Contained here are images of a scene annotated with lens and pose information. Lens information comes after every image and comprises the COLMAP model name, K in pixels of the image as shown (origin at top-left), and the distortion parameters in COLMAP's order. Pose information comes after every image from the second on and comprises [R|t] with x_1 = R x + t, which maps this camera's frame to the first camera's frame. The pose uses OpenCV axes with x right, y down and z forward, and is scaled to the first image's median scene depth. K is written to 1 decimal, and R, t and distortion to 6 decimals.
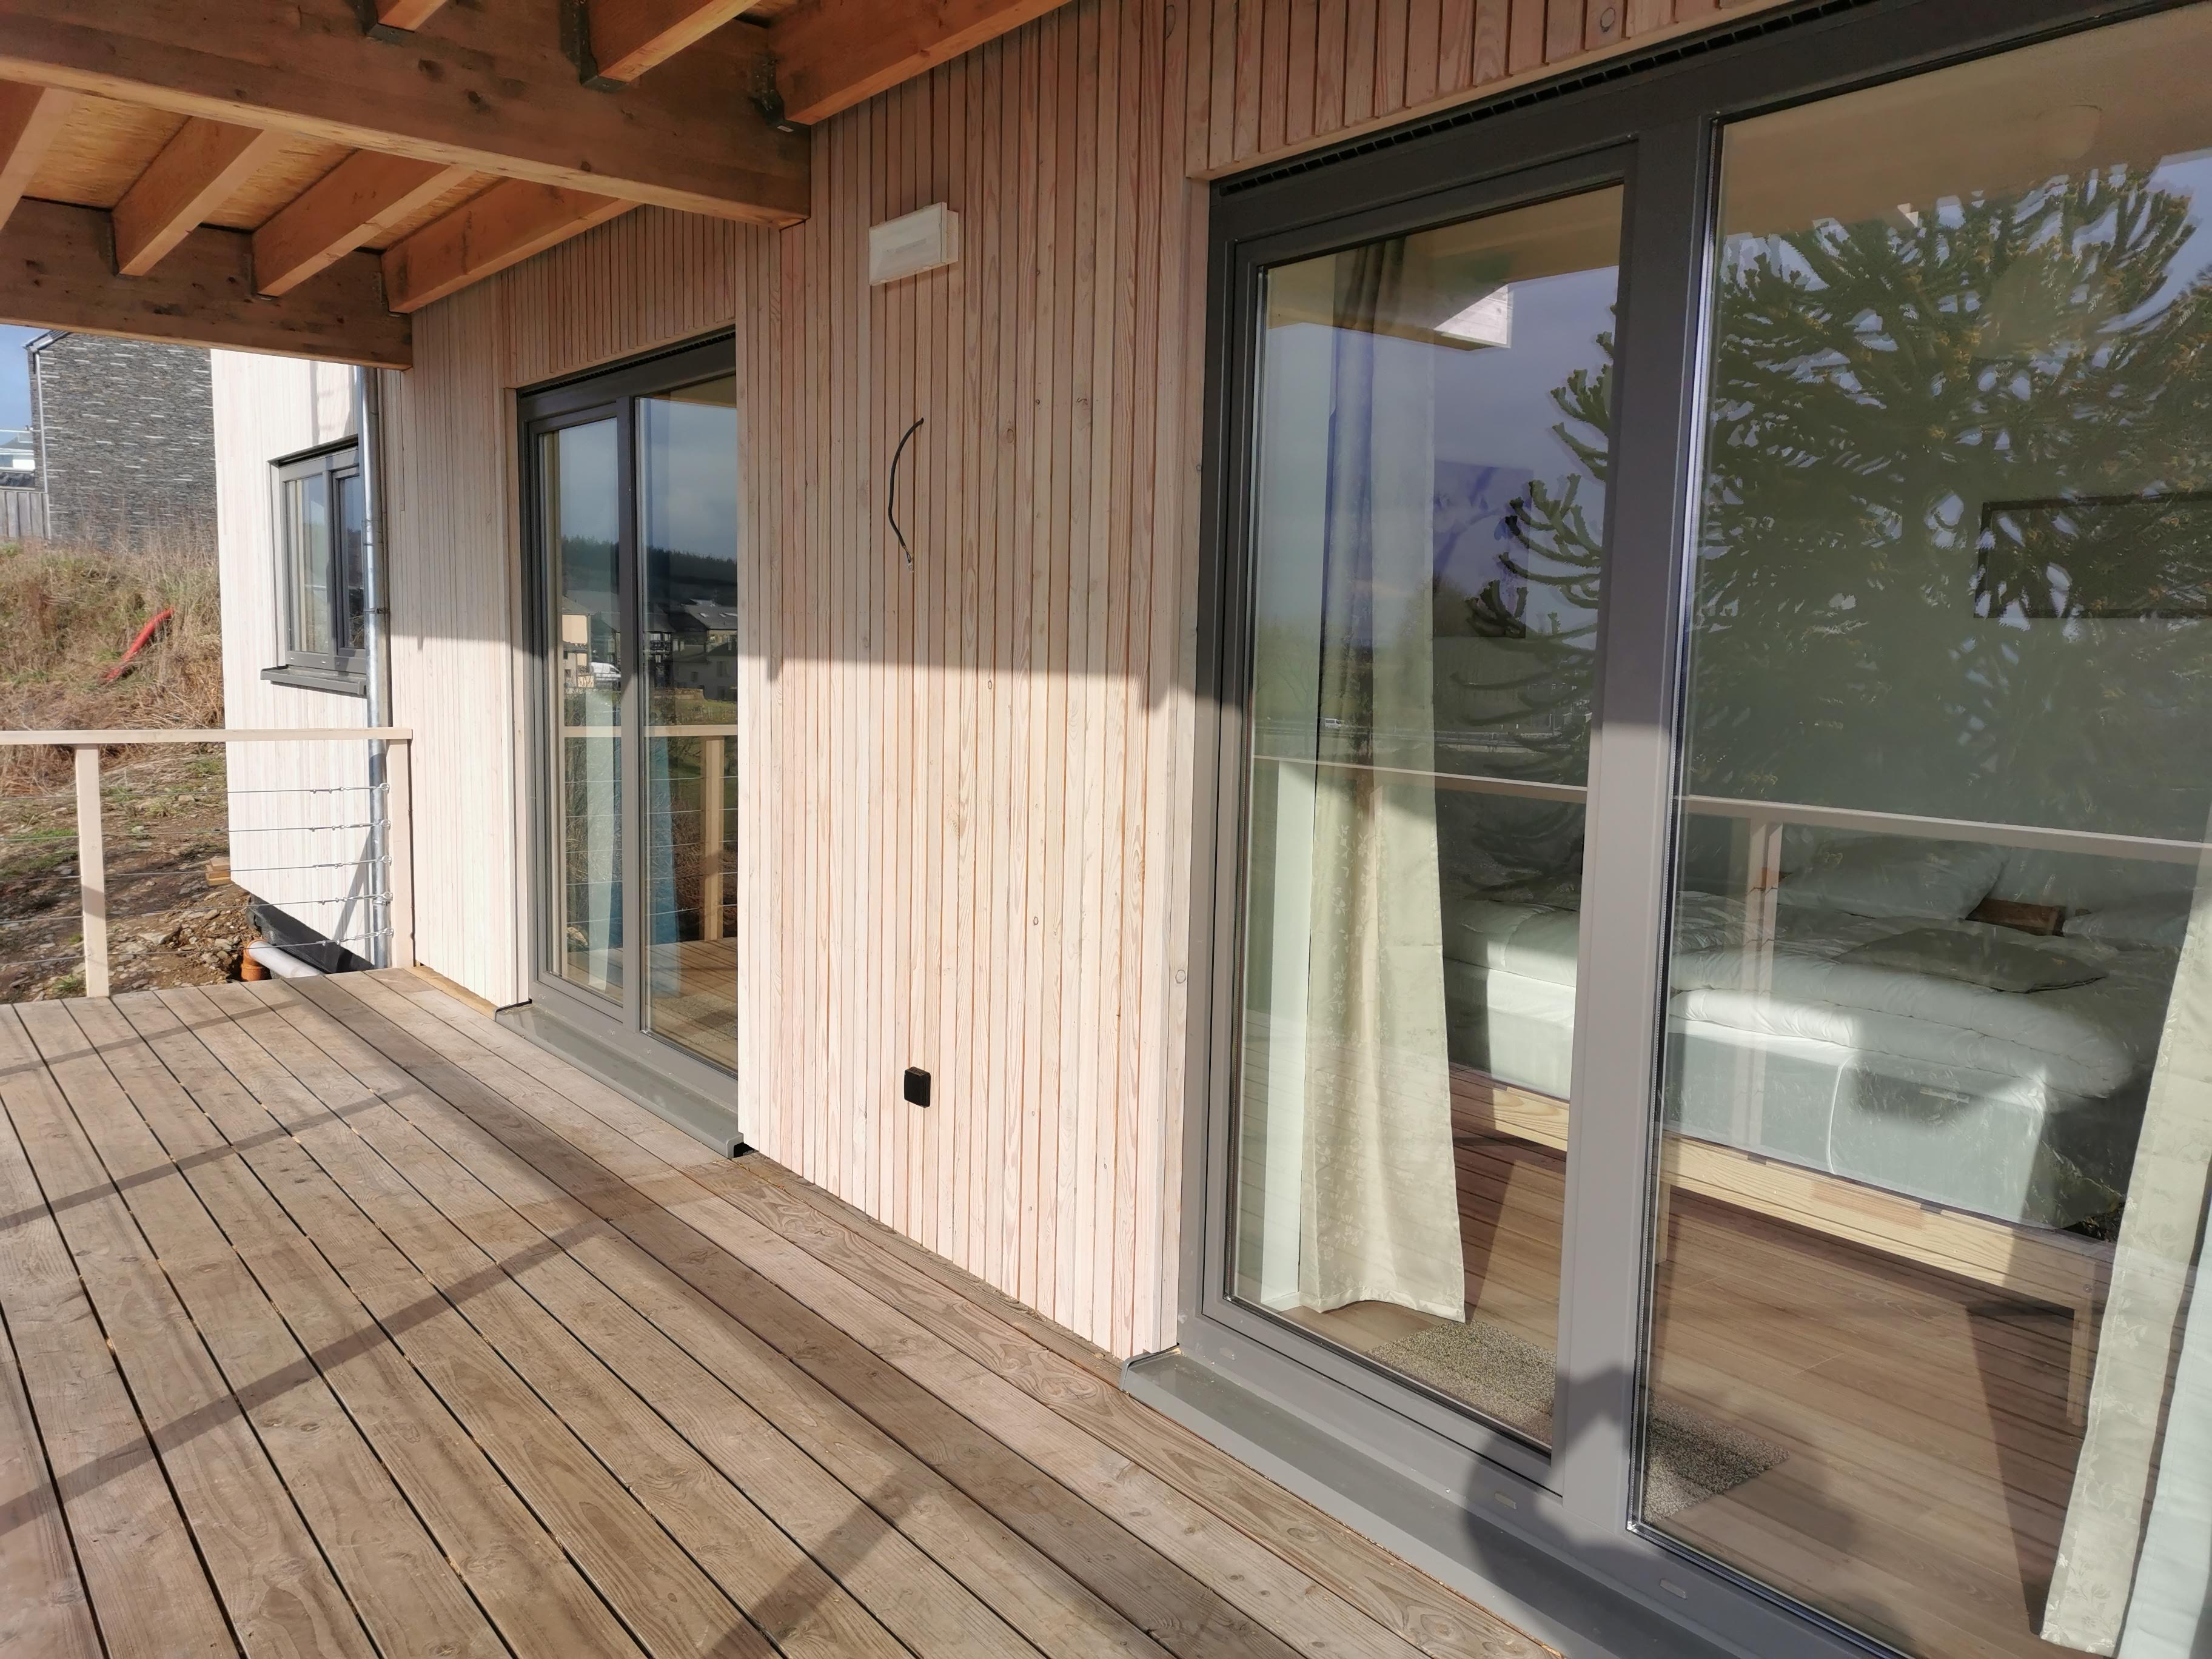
lens RADIAL K [[1696.8, 0, 1111.5], [0, 1696.8, 833.9], [0, 0, 1]] dist [0.058320, -0.036809]
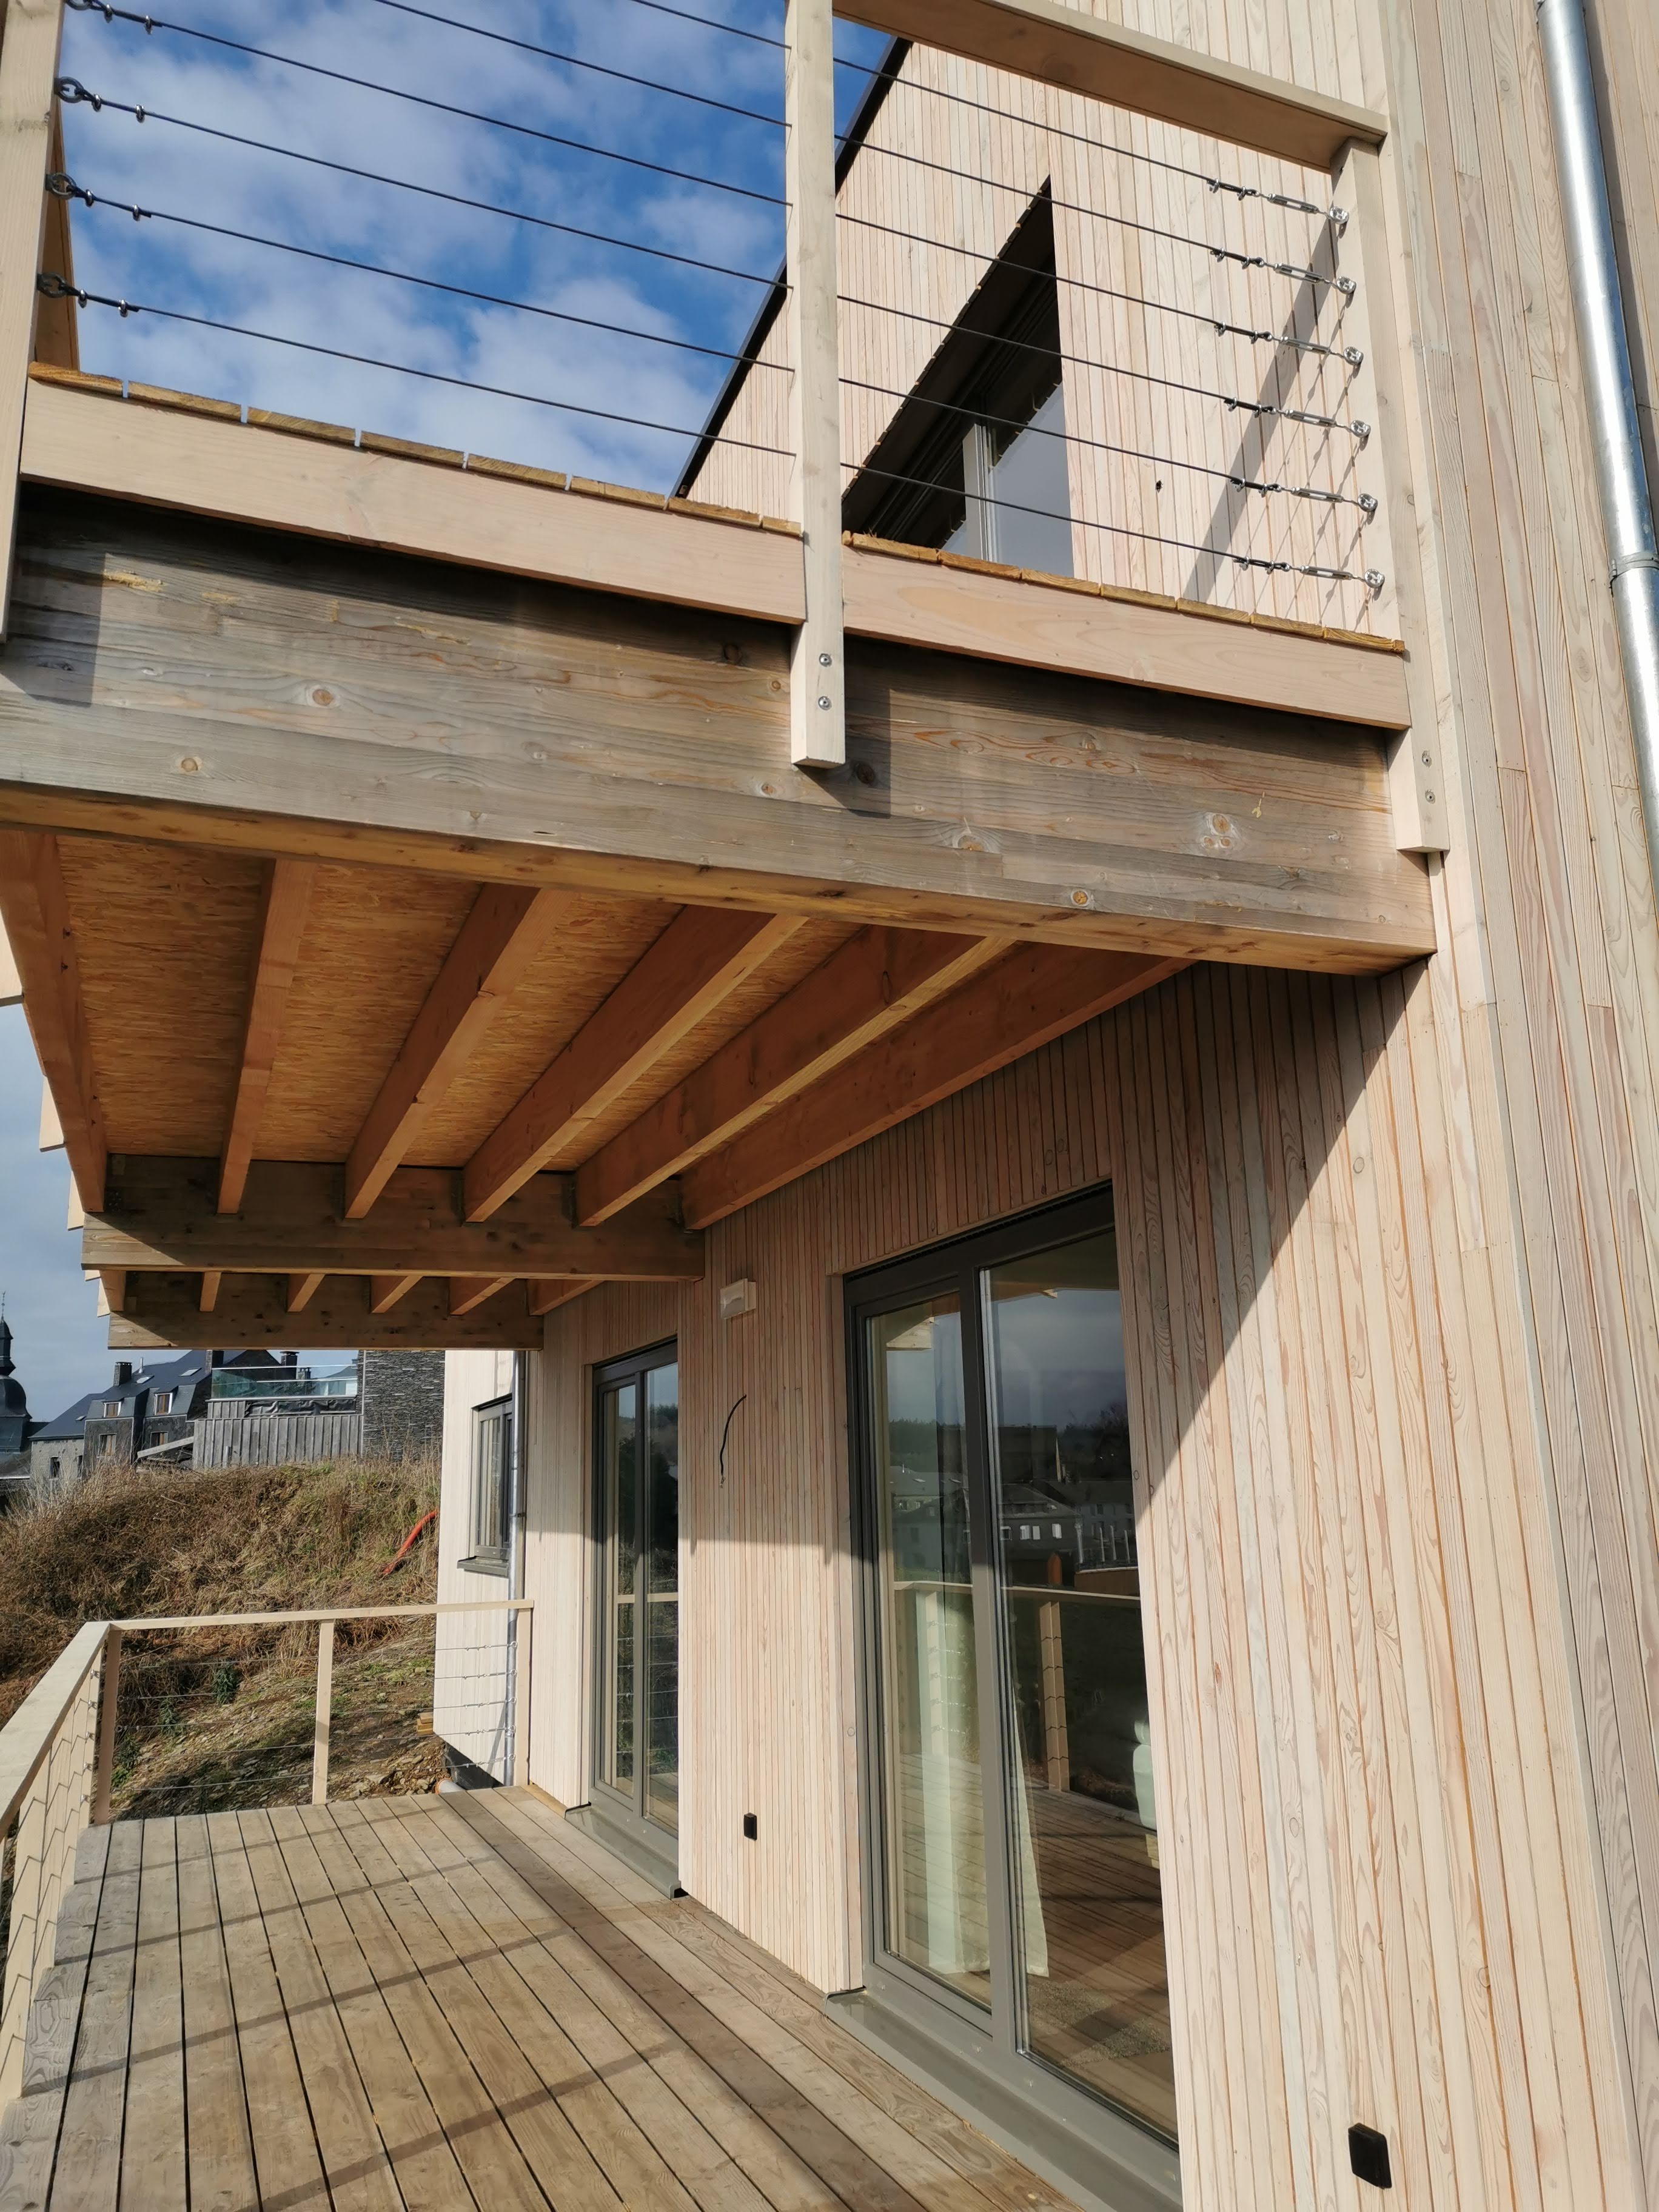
lens RADIAL K [[1696.8, 0, 836.0], [0, 1696.8, 1106.1], [0, 0, 1]] dist [0.058320, -0.036809]
pose [[0.958338, -0.107738, -0.264537, 0.397987], [0.012944, 0.941566, -0.336580, 0.052524], [0.285342, 0.319133, 0.903733, -0.531781]]
